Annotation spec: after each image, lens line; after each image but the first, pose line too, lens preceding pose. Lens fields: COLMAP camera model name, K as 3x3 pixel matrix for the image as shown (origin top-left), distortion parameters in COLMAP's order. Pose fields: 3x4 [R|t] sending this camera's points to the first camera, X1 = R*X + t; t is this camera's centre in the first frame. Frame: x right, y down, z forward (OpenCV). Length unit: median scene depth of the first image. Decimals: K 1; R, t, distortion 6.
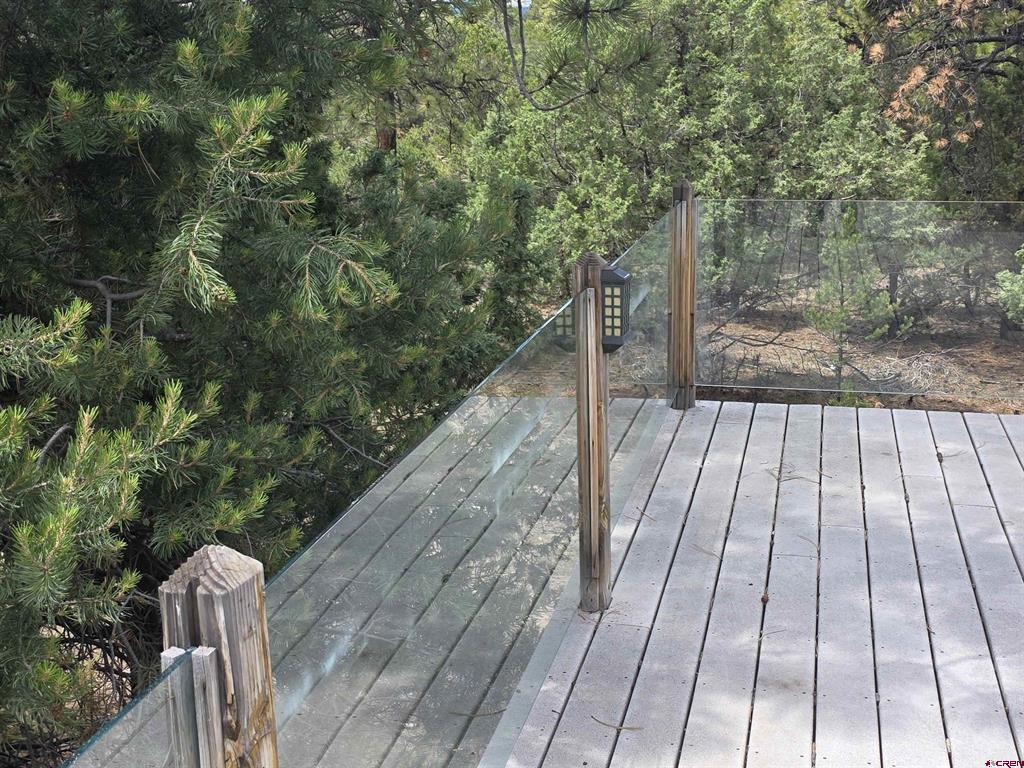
lens RADIAL K [[1308.1, 0, 513.2], [0, 1308.1, 386.1], [0, 0, 1]] dist [-0.000164, 0.000000]
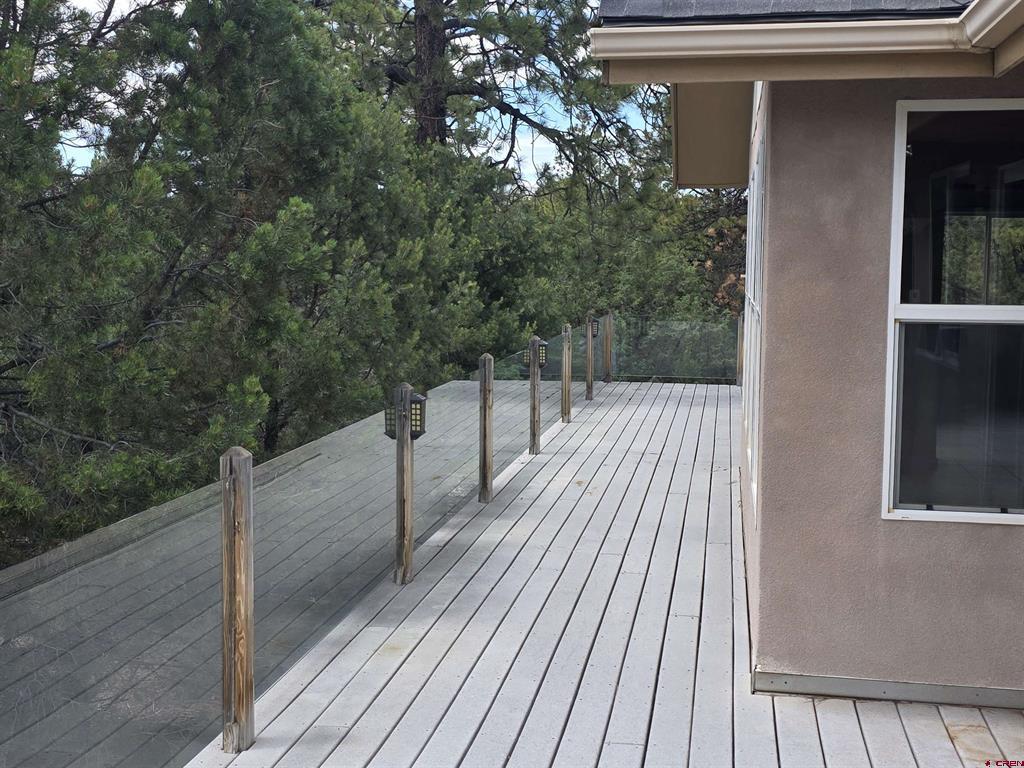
lens RADIAL K [[1308.1, 0, 511.1], [0, 1308.1, 383.4], [0, 0, 1]] dist [-0.000164, 0.000000]
pose [[0.997238, 0.018759, 0.071858, -0.124008], [-0.007981, 0.989039, -0.147437, 0.186006], [-0.073836, 0.146456, 0.986458, -0.789148]]
